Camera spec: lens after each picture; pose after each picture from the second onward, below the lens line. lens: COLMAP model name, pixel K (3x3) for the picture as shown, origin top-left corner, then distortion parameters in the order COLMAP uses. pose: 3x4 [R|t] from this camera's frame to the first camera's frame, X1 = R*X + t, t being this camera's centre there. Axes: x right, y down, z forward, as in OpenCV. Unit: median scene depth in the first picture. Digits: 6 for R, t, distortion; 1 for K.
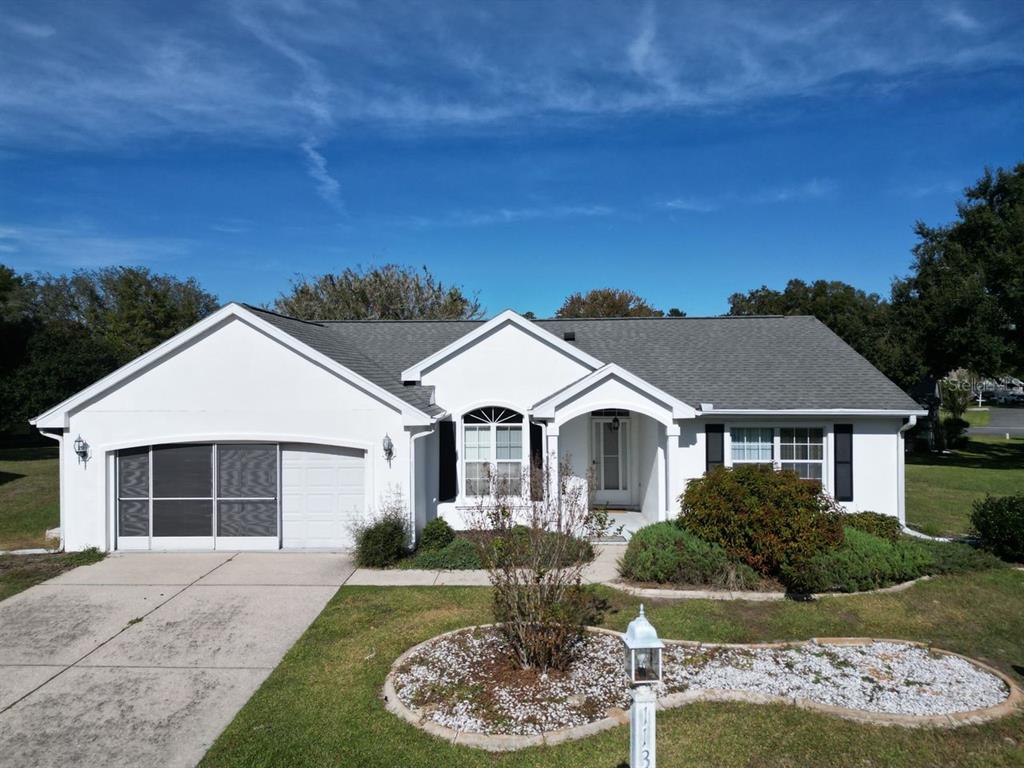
lens RADIAL K [[725.5, 0, 512.5], [0, 725.5, 392.0], [0, 0, 1]] dist [0.045732, -0.031104]
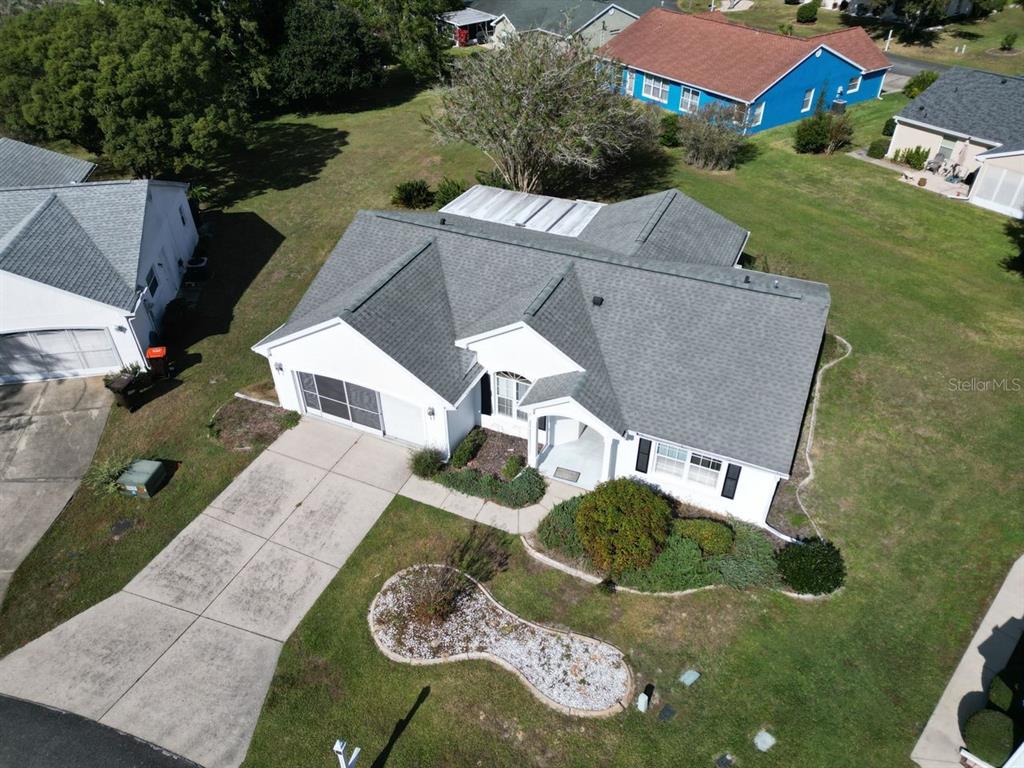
lens RADIAL K [[725.5, 0, 508.9], [0, 725.5, 394.4], [0, 0, 1]] dist [0.045732, -0.031104]
pose [[0.922761, 0.237792, -0.303261, 0.467806], [-0.004220, 0.793116, 0.609056, -0.933153], [0.385350, -0.560734, 0.732860, -0.108891]]
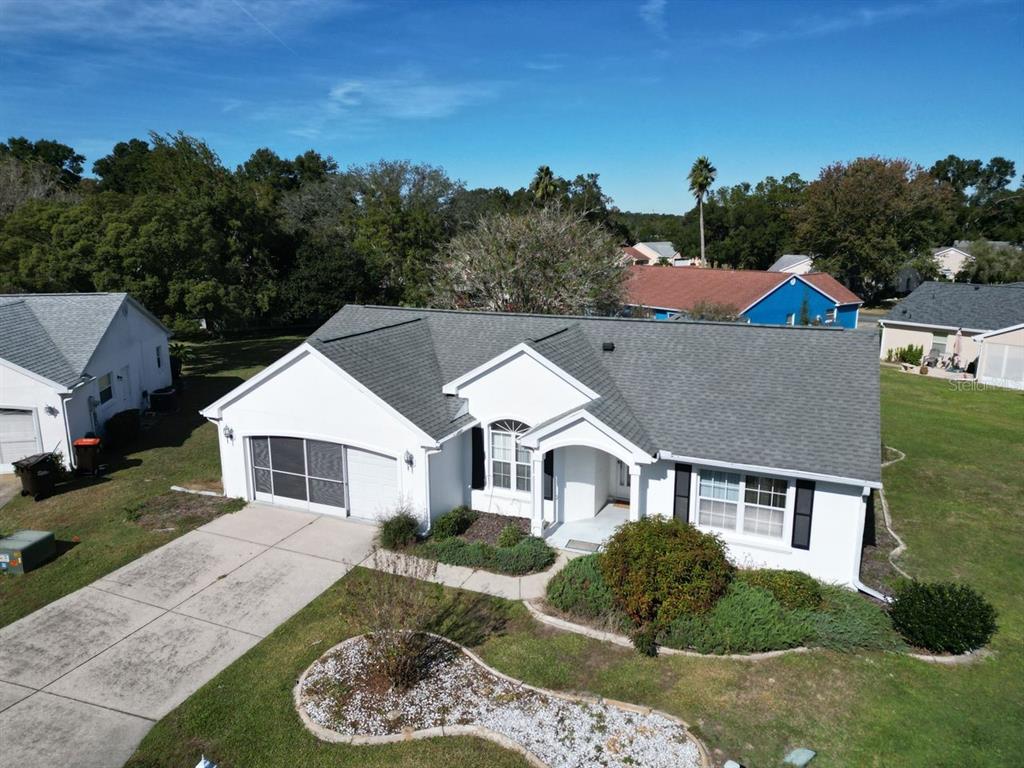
lens RADIAL K [[725.5, 0, 508.4], [0, 725.5, 389.9], [0, 0, 1]] dist [0.045732, -0.031104]
pose [[0.925665, 0.087425, -0.368104, 0.455184], [-0.008114, 0.977299, 0.211707, -0.317663], [0.378256, -0.192984, 0.905362, -0.091222]]
